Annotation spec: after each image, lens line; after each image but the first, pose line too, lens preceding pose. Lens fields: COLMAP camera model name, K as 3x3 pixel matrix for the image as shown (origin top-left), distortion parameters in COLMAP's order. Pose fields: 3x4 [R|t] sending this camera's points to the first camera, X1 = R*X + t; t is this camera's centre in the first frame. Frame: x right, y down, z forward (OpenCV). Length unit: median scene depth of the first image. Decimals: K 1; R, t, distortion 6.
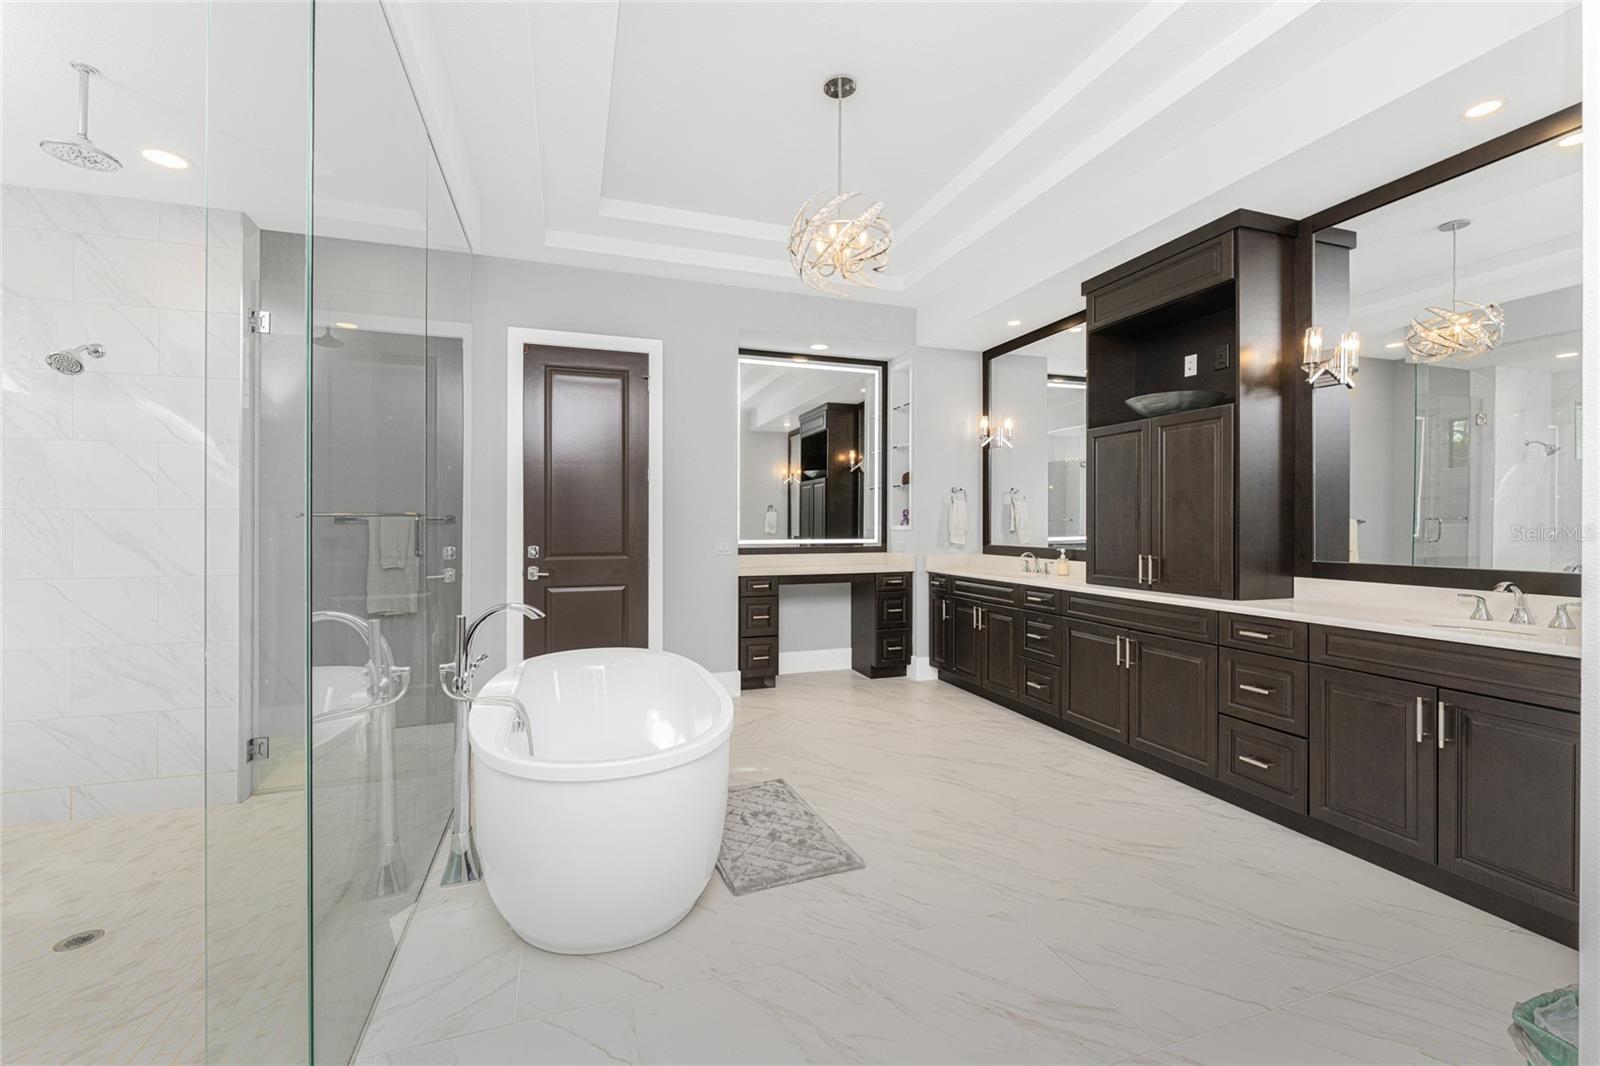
lens RADIAL K [[653.0, 0, 790.7], [0, 653.0, 520.3], [0, 0, 1]] dist [-0.001552, -0.000574]
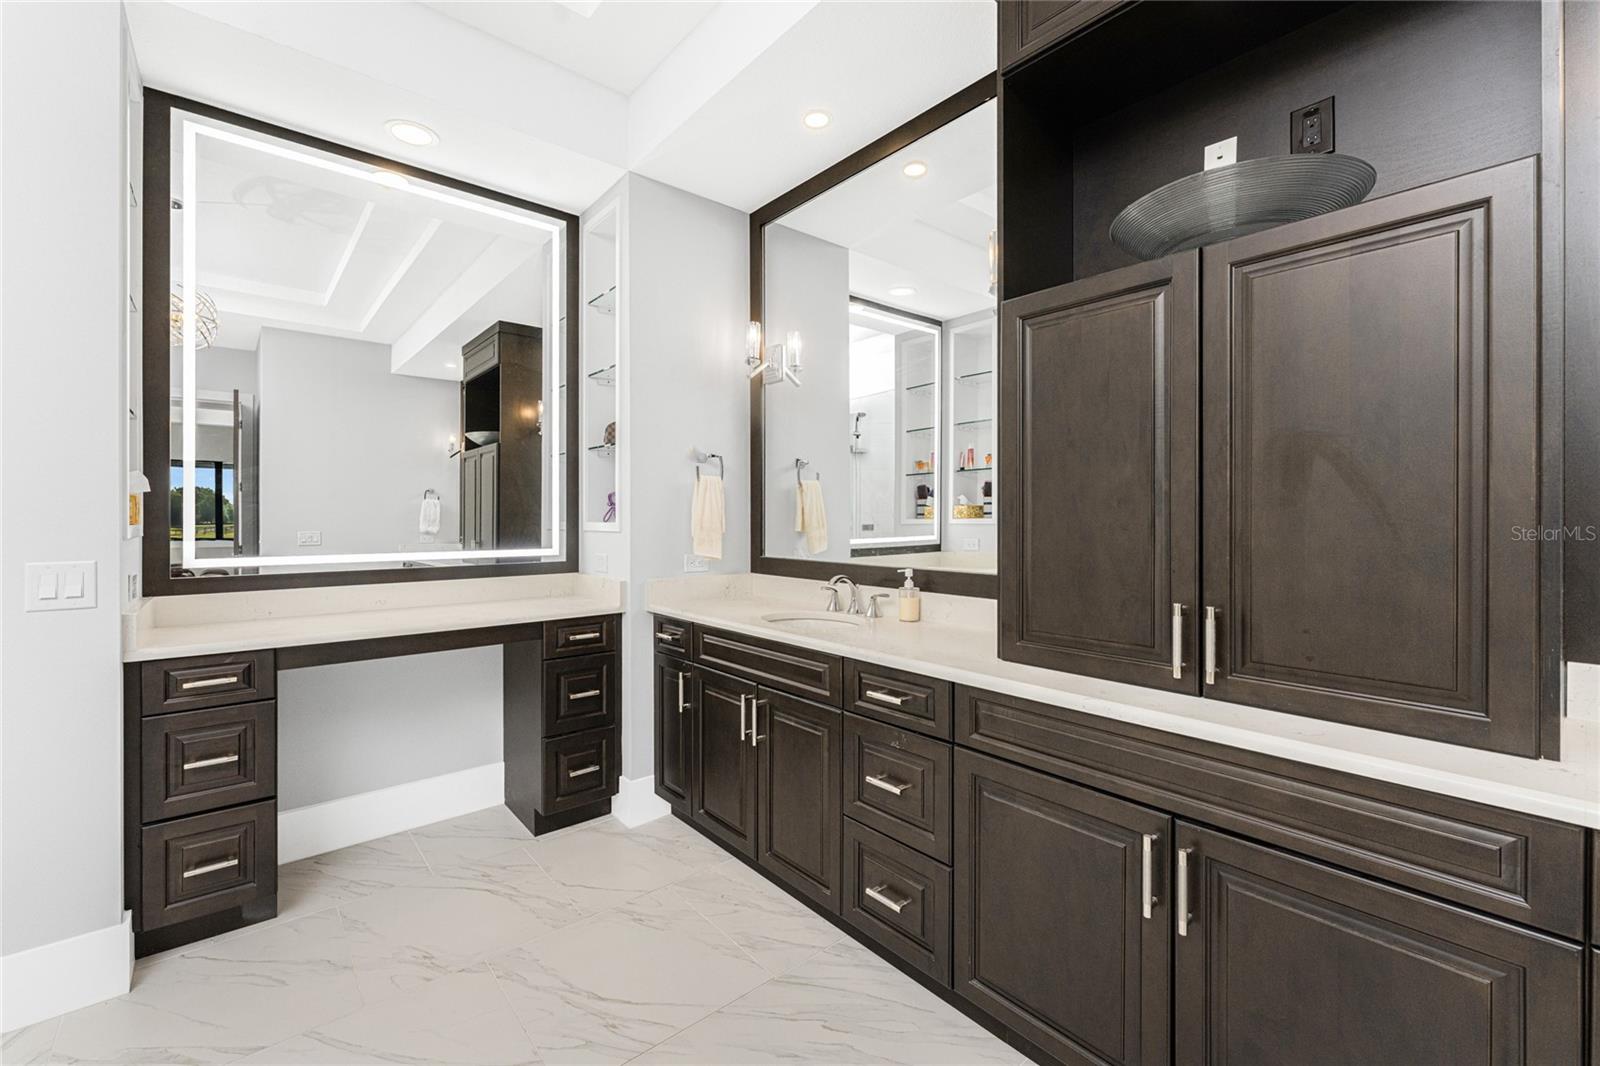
lens RADIAL K [[663.5, 0, 792.5], [0, 663.5, 530.3], [0, 0, 1]] dist [0.001725, -0.000225]
pose [[0.929883, -0.008514, 0.367756, 0.122282], [-0.000709, 0.999689, 0.024938, 0.000776], [-0.367854, -0.023450, 0.929588, 0.475720]]
